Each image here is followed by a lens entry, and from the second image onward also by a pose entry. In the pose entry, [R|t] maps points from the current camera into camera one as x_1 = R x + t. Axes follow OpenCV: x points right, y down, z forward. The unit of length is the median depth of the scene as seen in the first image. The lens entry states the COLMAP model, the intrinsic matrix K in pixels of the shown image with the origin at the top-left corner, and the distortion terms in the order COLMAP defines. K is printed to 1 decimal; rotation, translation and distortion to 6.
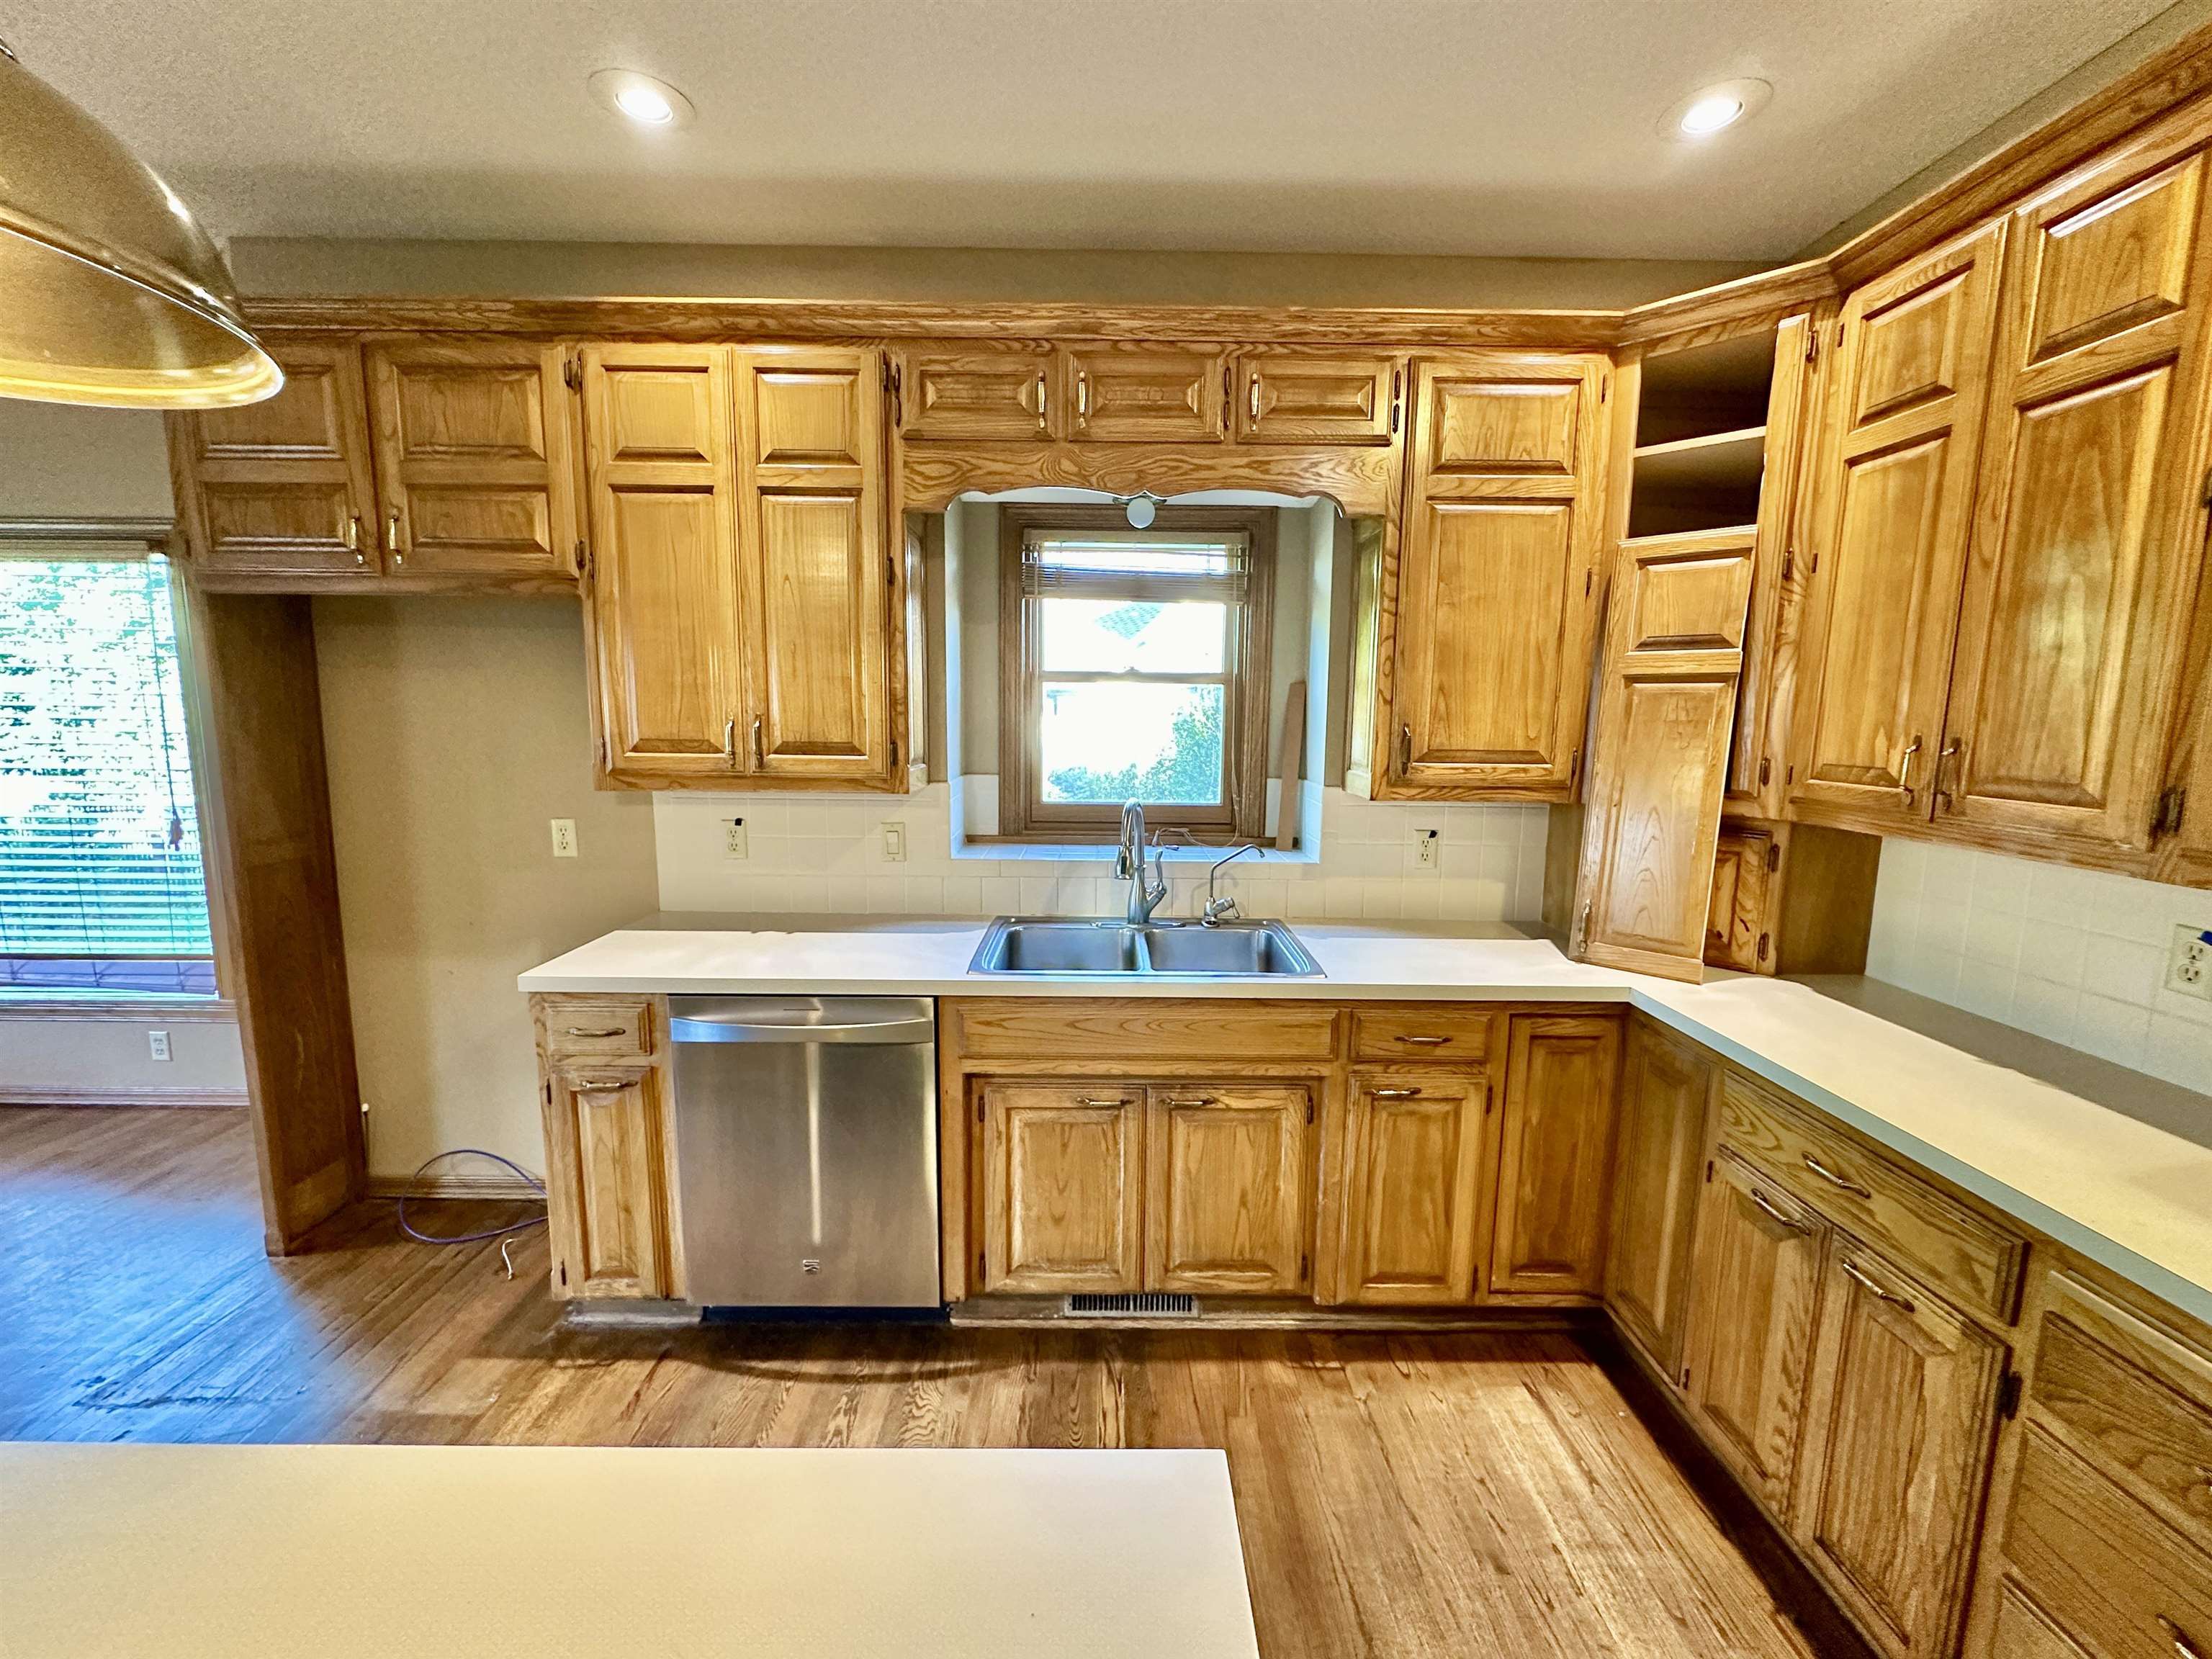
lens RADIAL K [[885.4, 0, 1106.0], [0, 885.4, 829.5], [0, 0, 1]] dist [-0.001845, 0.000123]
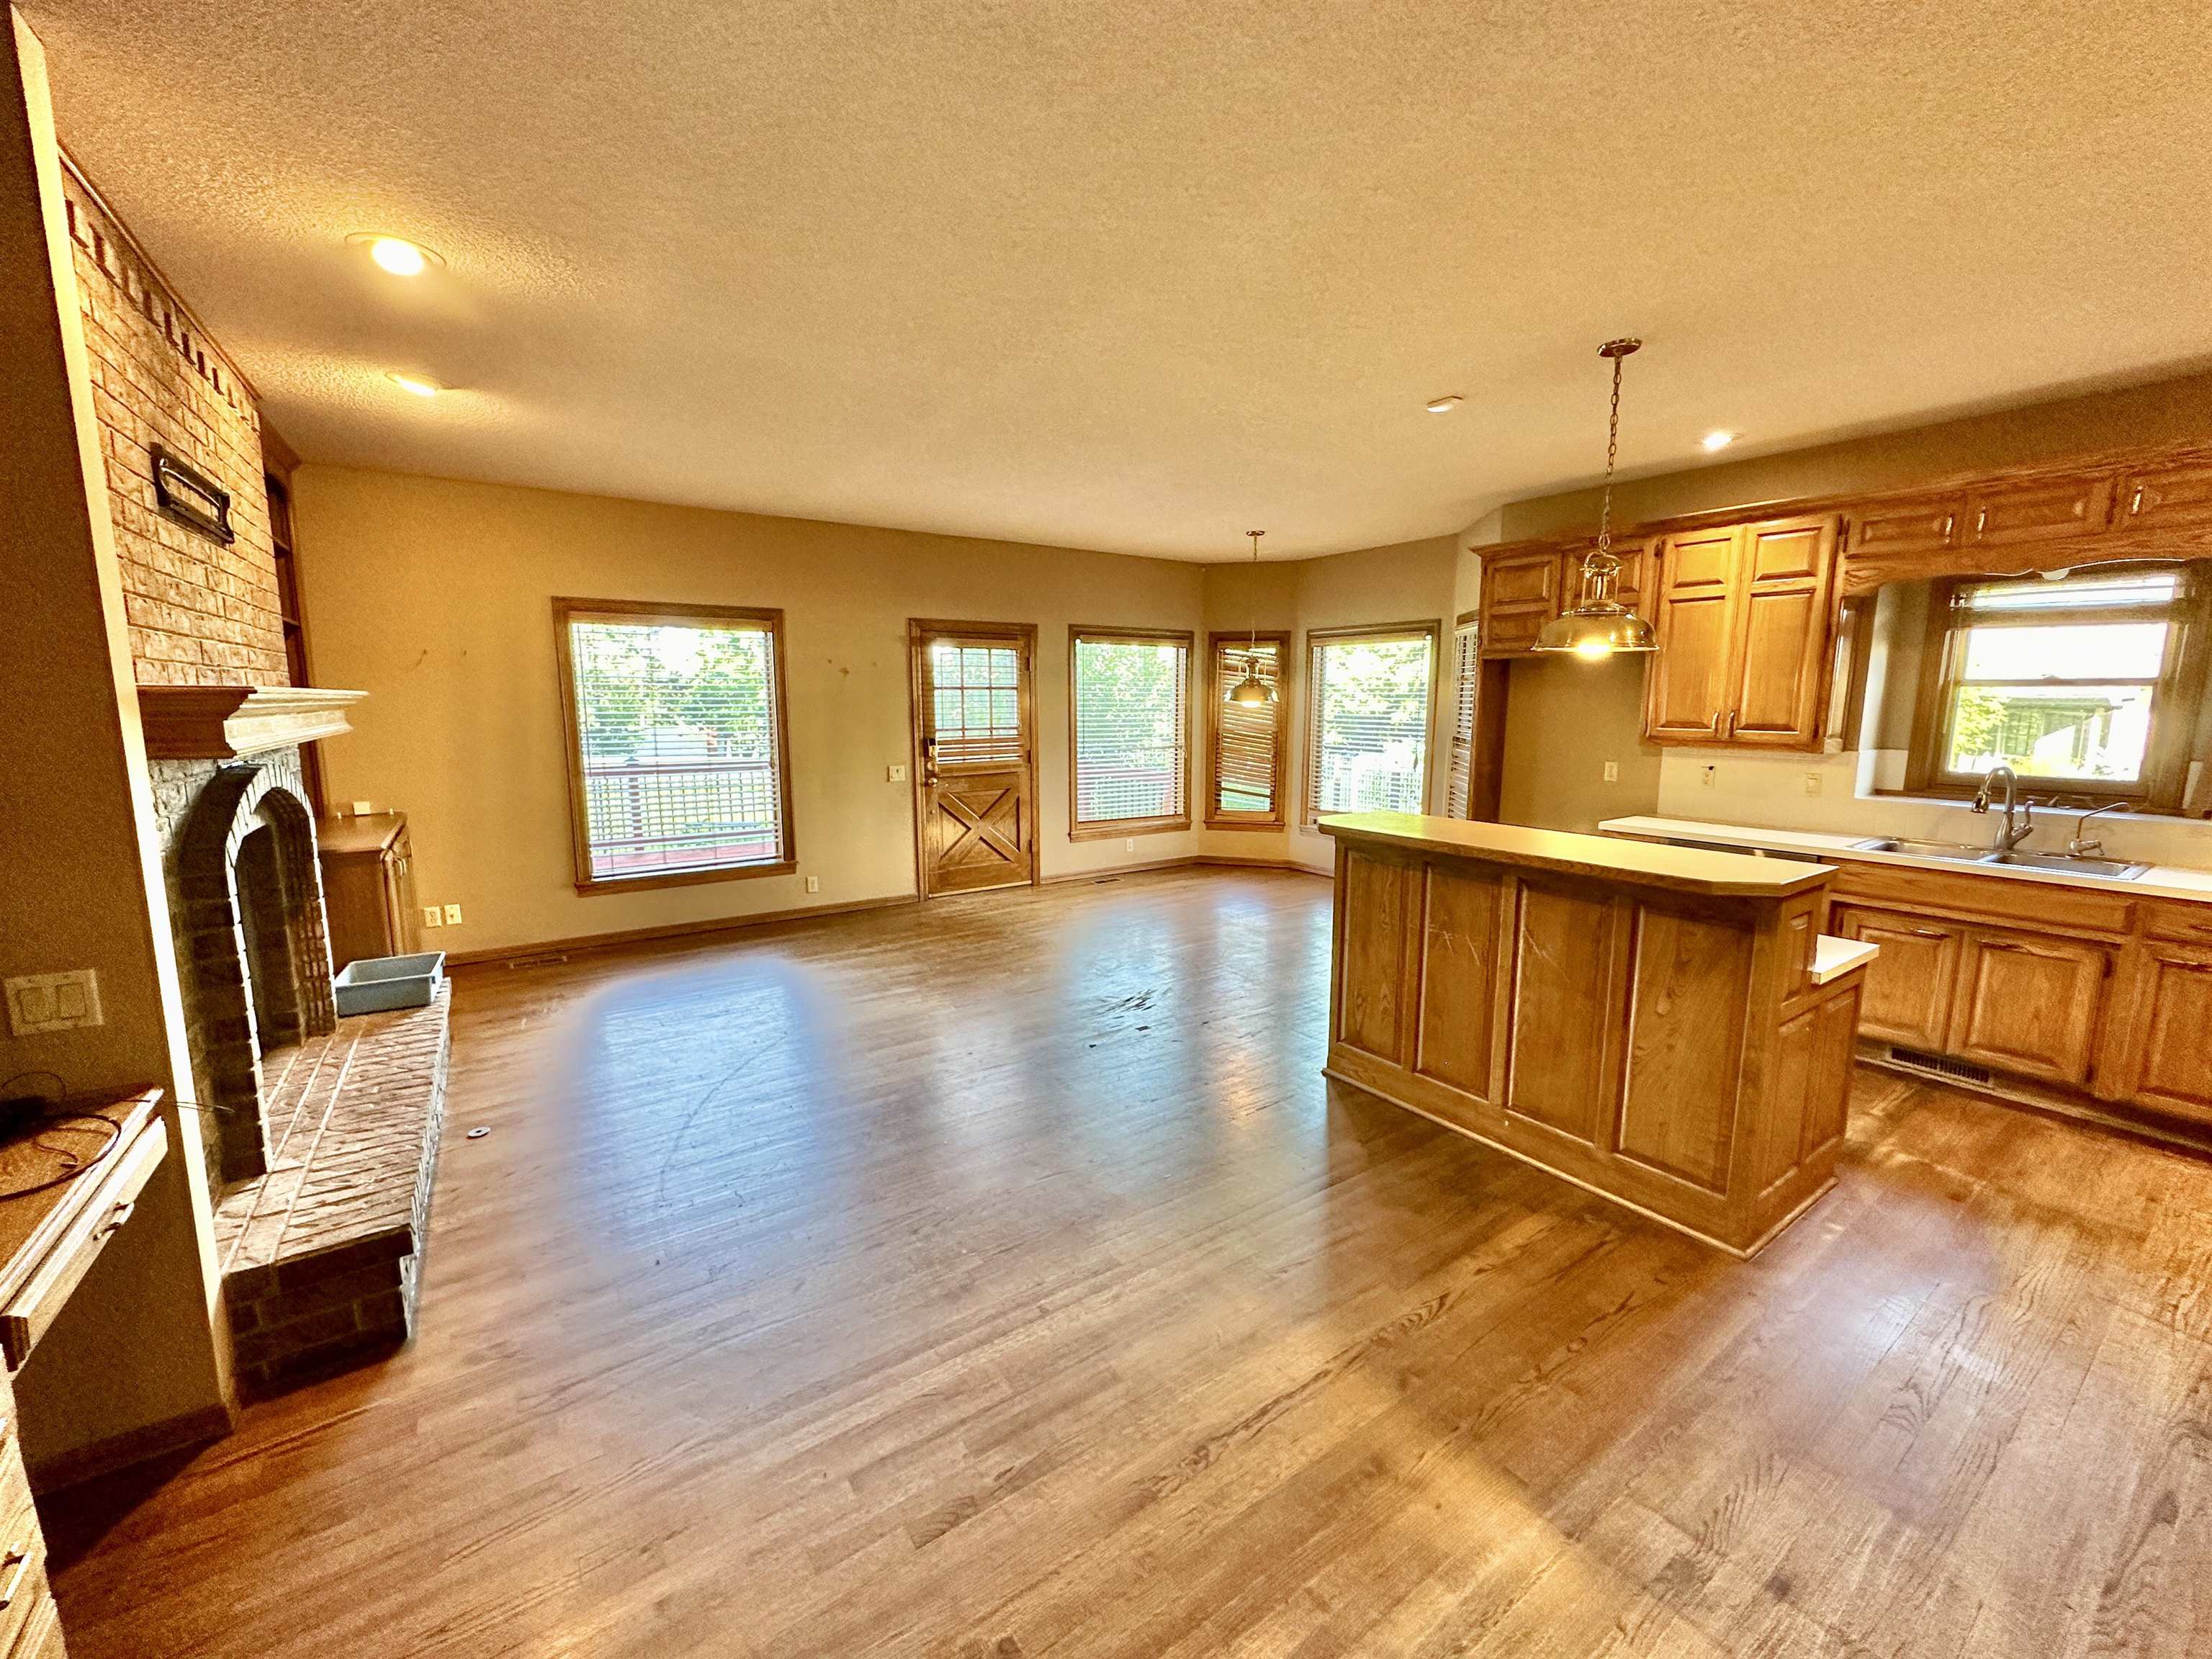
lens RADIAL K [[885.4, 0, 1106.0], [0, 885.4, 829.5], [0, 0, 1]] dist [-0.001845, 0.000123]
pose [[0.567101, 0.111171, -0.816111, 0.458068], [-0.106669, 0.992418, 0.061065, 0.166879], [0.816712, 0.052423, 0.574660, -1.277943]]
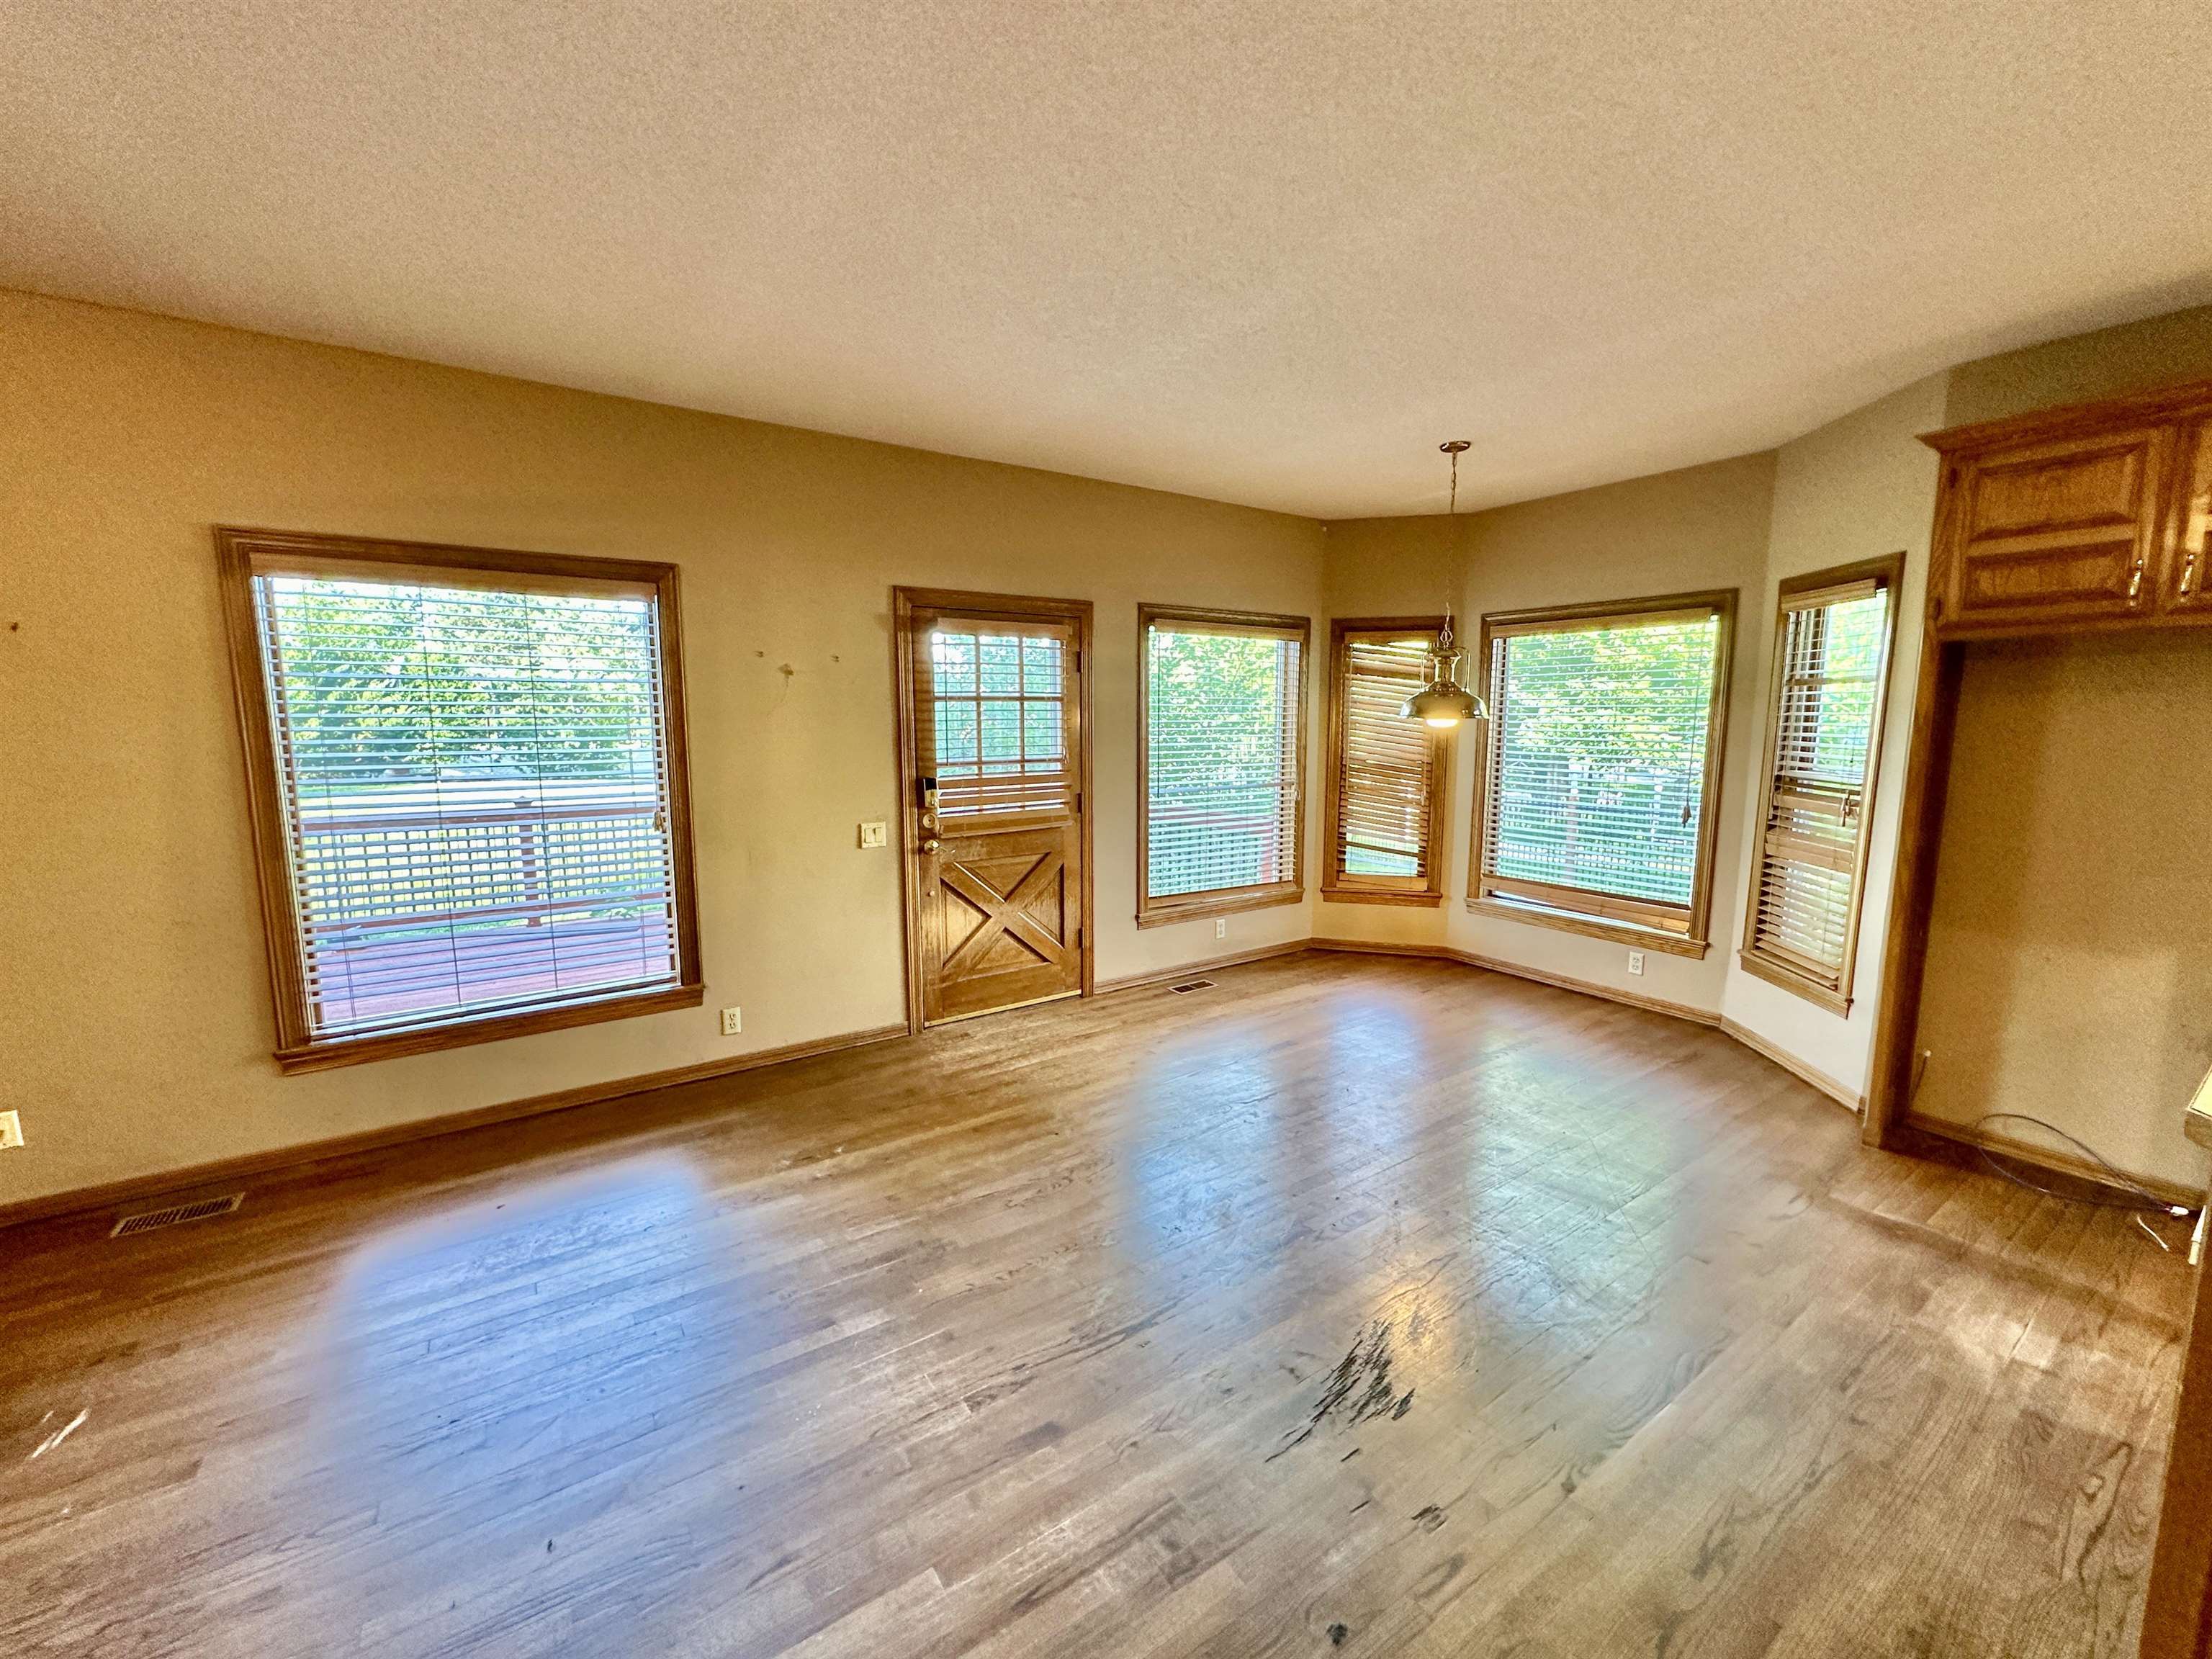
lens RADIAL K [[885.4, 0, 1106.0], [0, 885.4, 829.5], [0, 0, 1]] dist [-0.001845, 0.000123]
pose [[0.561332, 0.096358, -0.821962, -0.619879], [-0.106221, 0.993372, 0.043912, 0.090649], [0.820746, 0.062660, 0.567847, -0.793892]]
